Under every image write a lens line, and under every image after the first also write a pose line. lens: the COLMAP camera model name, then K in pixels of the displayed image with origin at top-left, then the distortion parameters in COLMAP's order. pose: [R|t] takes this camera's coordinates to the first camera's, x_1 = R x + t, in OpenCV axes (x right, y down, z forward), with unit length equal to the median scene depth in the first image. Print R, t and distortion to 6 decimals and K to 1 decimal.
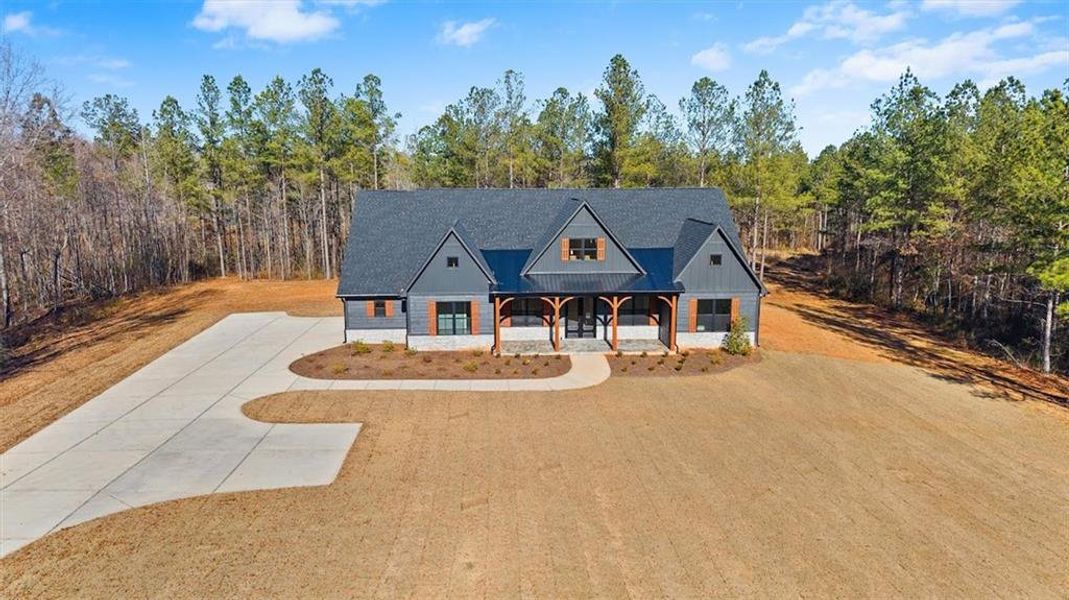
lens RADIAL K [[737.3, 0, 538.7], [0, 737.3, 298.0], [0, 0, 1]] dist [0.021901, -0.024867]
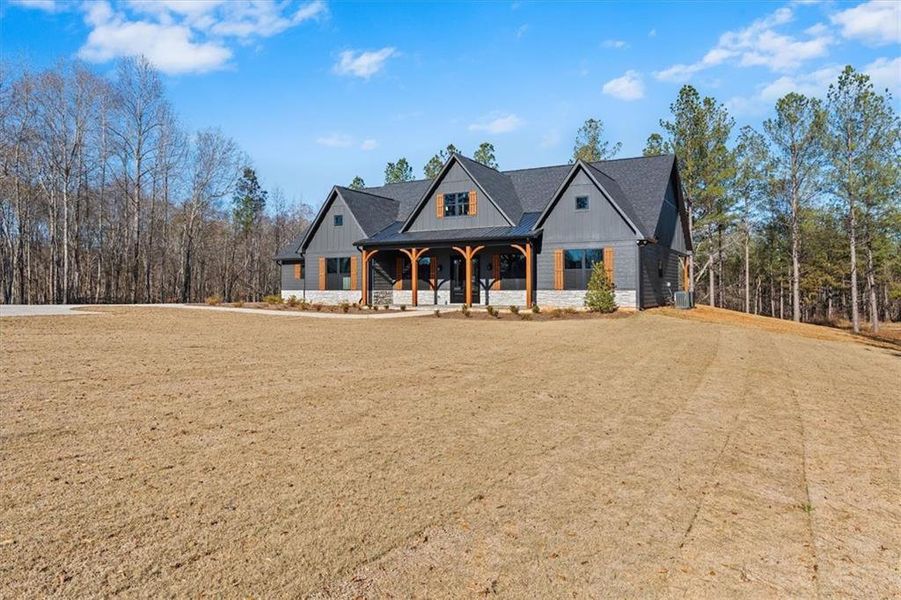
lens RADIAL K [[603.6, 0, 461.6], [0, 603.6, 301.4], [0, 0, 1]] dist [-0.001766, 0.001008]
pose [[0.851675, 0.009748, -0.523980, 0.473252], [-0.093217, 0.986701, -0.133157, 0.160610], [0.515714, 0.162250, 0.841258, 0.358341]]
